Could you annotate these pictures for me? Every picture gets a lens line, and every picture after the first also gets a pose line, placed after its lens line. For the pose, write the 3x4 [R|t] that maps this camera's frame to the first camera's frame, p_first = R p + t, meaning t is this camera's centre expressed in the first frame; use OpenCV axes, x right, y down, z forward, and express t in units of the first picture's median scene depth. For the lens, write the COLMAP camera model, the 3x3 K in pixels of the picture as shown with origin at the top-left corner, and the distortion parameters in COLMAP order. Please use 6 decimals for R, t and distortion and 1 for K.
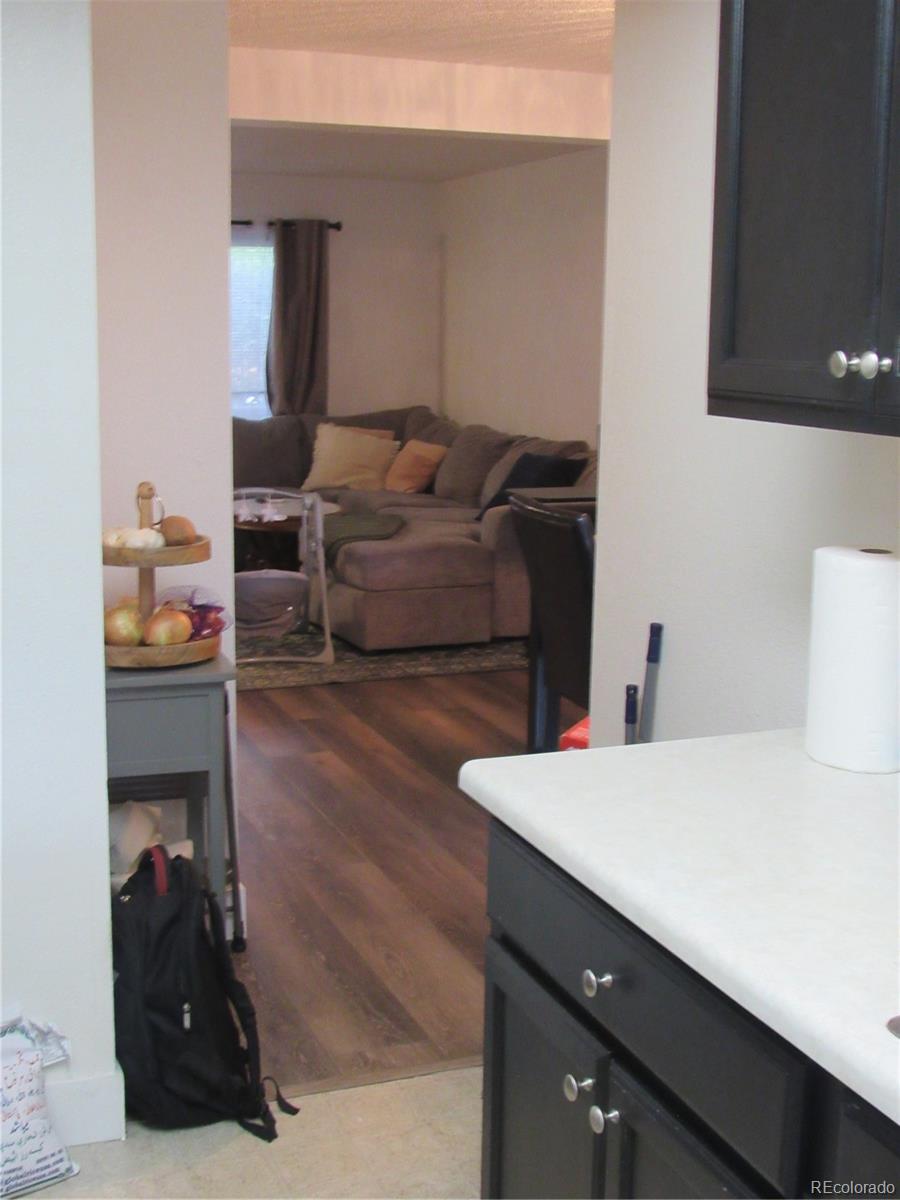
lens RADIAL K [[1518.5, 0, 452.8], [0, 1518.5, 603.7], [0, 0, 1]] dist [-0.053070, 0.000000]
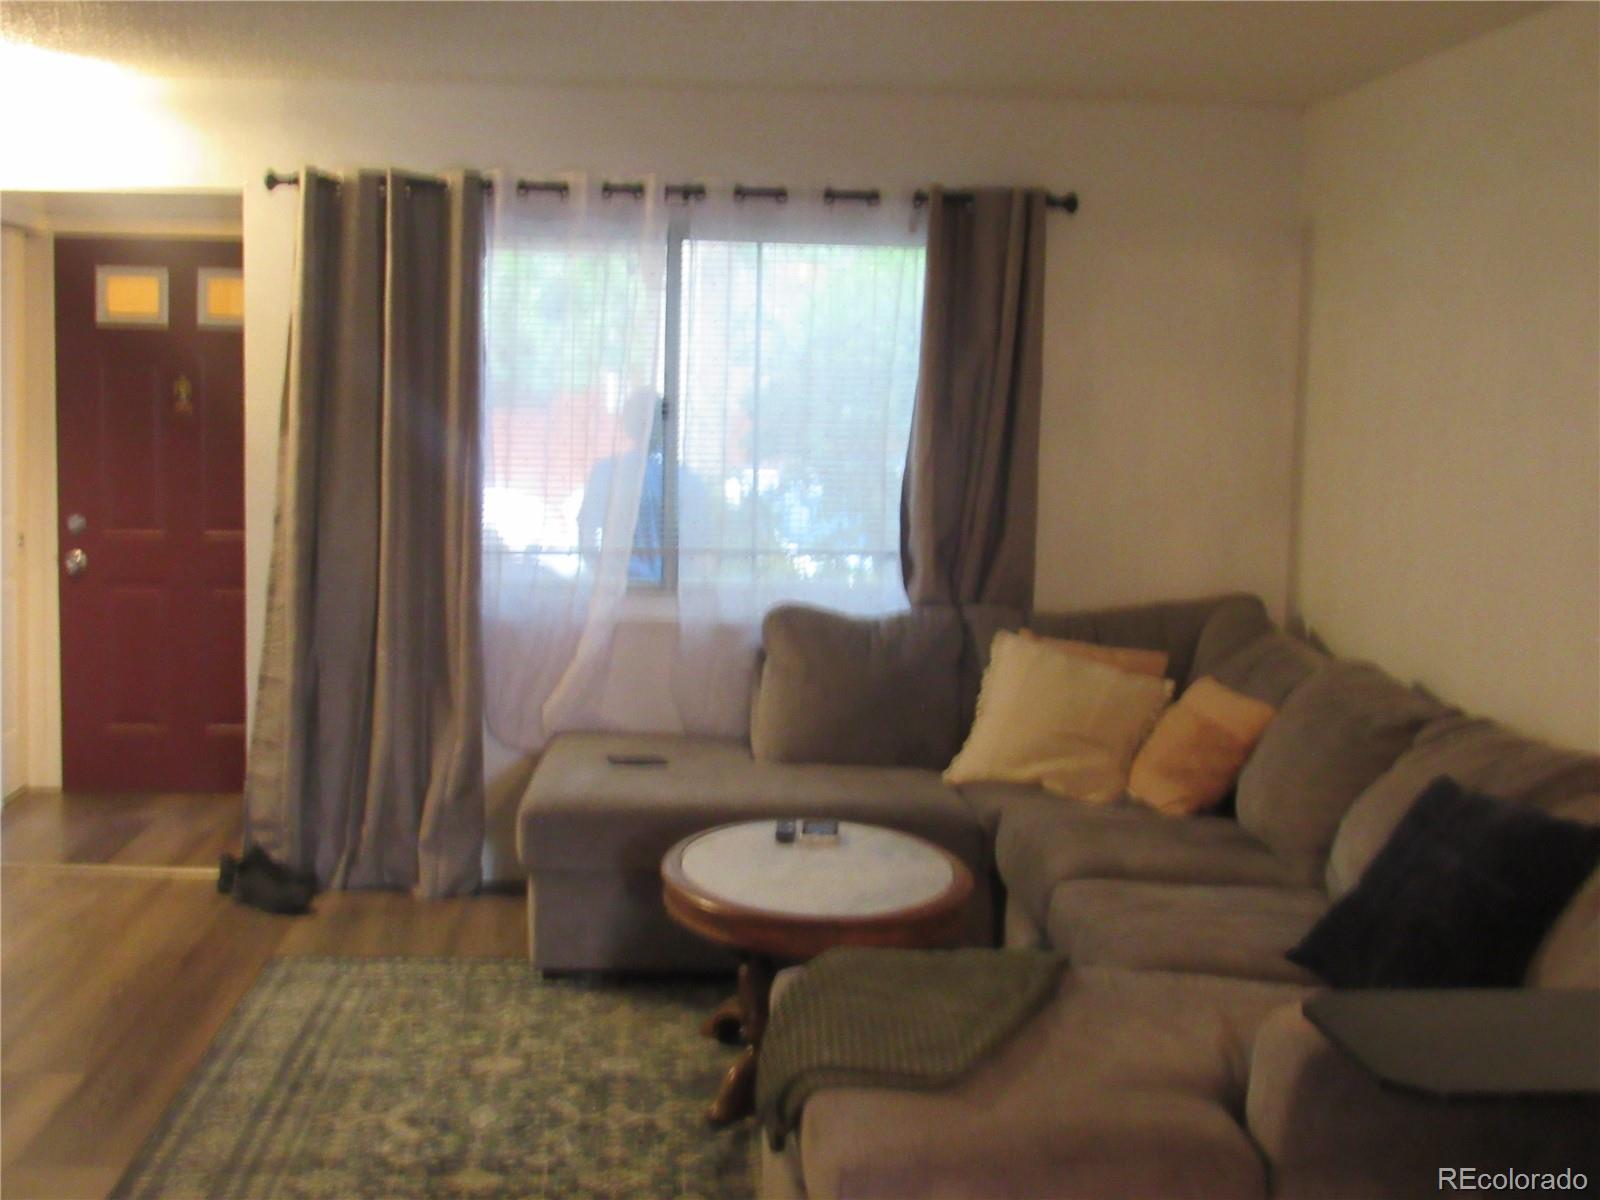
lens RADIAL K [[2024.7, 0, 788.5], [0, 2024.7, 596.6], [0, 0, 1]] dist [-0.053070, 0.000000]
pose [[0.948138, 0.042204, -0.315045, 0.042104], [-0.066483, 0.995555, -0.066716, -0.085028], [0.310828, 0.084201, 0.946729, 0.409819]]
